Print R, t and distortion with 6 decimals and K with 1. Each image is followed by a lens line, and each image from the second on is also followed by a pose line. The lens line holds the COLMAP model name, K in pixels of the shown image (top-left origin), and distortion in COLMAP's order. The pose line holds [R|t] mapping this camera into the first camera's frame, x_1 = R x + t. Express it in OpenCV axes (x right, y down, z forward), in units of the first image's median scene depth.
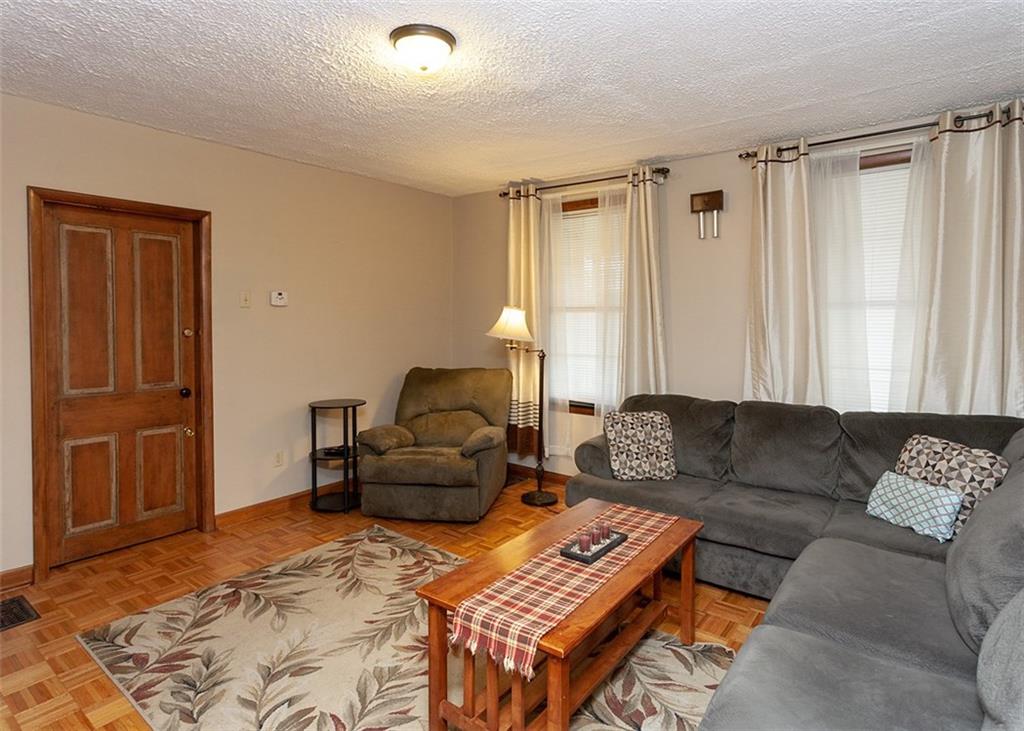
lens RADIAL K [[537.1, 0, 538.0], [0, 537.1, 321.5], [0, 0, 1]] dist [0.004157, 0.000567]
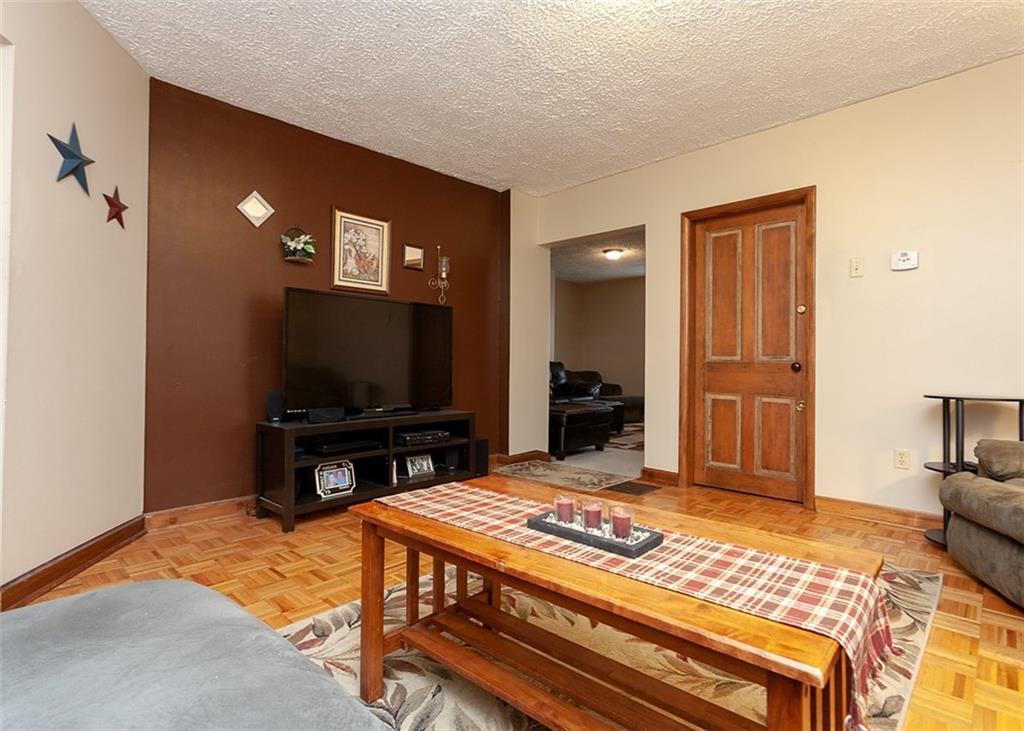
lens RADIAL K [[521.9, 0, 512.5], [0, 521.9, 350.1], [0, 0, 1]] dist [-0.004130, -0.000599]
pose [[-0.109121, -0.034364, -0.993434, 0.435132], [-0.012926, 0.999367, -0.033149, 0.152596], [0.993944, 0.009223, -0.109497, 0.618958]]
